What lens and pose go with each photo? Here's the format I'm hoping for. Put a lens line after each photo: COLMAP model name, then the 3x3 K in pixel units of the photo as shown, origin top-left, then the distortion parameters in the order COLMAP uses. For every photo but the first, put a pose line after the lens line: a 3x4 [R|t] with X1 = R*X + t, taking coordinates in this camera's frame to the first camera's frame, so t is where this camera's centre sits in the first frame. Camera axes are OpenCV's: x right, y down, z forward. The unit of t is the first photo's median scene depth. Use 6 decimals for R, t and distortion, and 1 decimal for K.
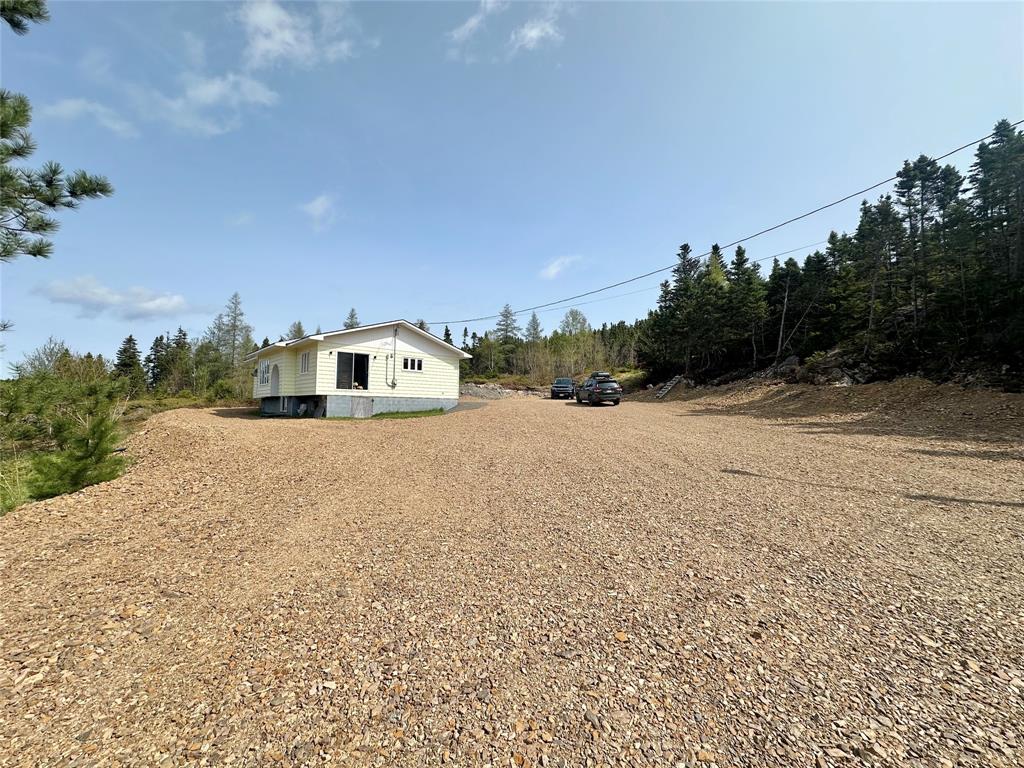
lens RADIAL K [[378.8, 0, 501.2], [0, 378.8, 385.0], [0, 0, 1]] dist [0.000414, 0.000082]
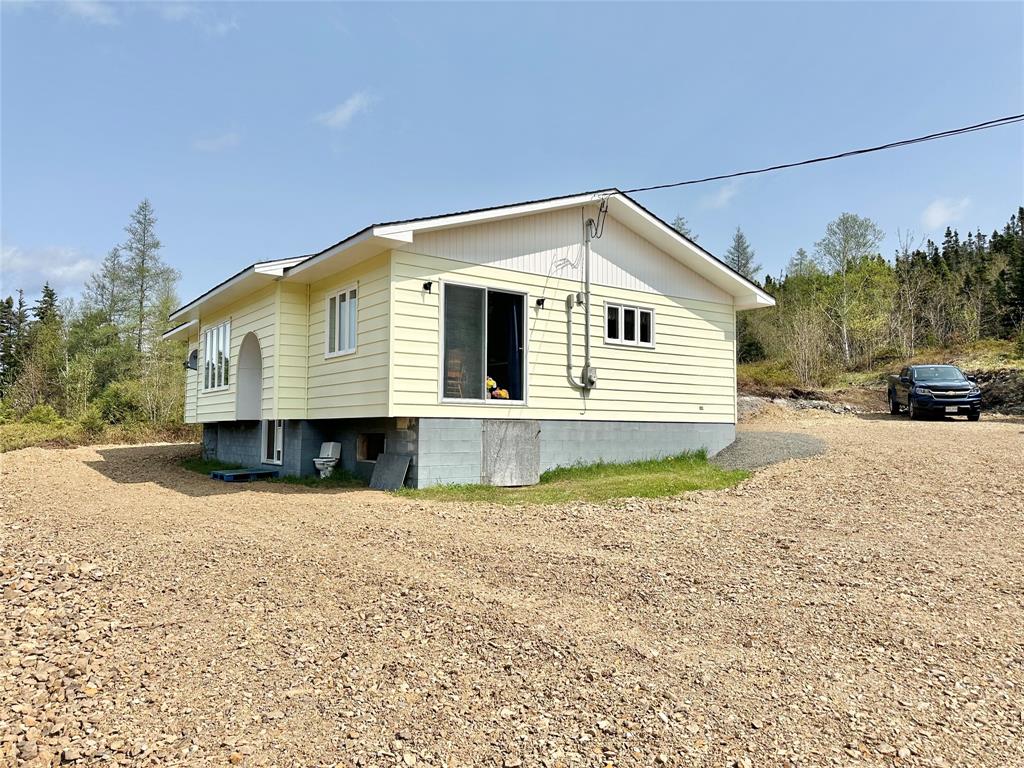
lens RADIAL K [[669.3, 0, 512.0], [0, 669.3, 384.0], [0, 0, 1]] dist [0.004153, -0.002987]
pose [[0.994002, -0.012686, -0.108620, -0.265490], [0.011793, 0.999891, -0.008857, 0.003069], [0.108721, 0.007523, 0.994044, 0.373481]]
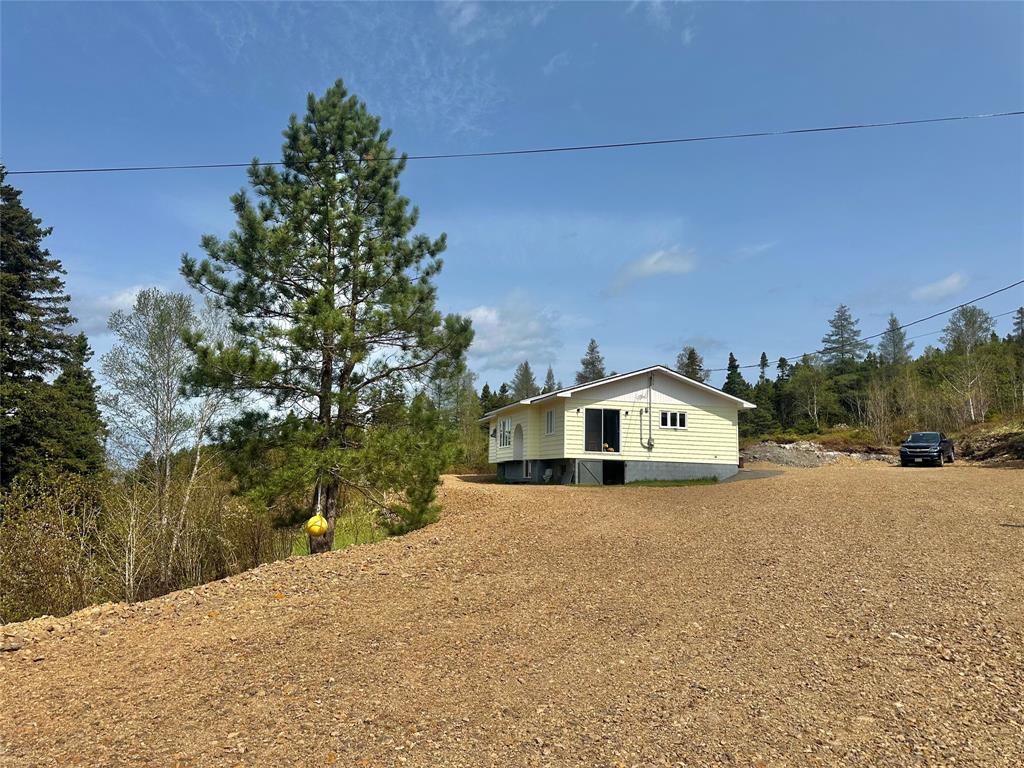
lens RADIAL K [[669.3, 0, 512.0], [0, 669.3, 384.0], [0, 0, 1]] dist [0.004153, -0.002987]
pose [[0.881708, -0.052585, -0.468856, 0.122134], [0.009598, 0.995563, -0.093608, -0.001214], [0.471697, 0.078034, 0.878301, -0.369865]]
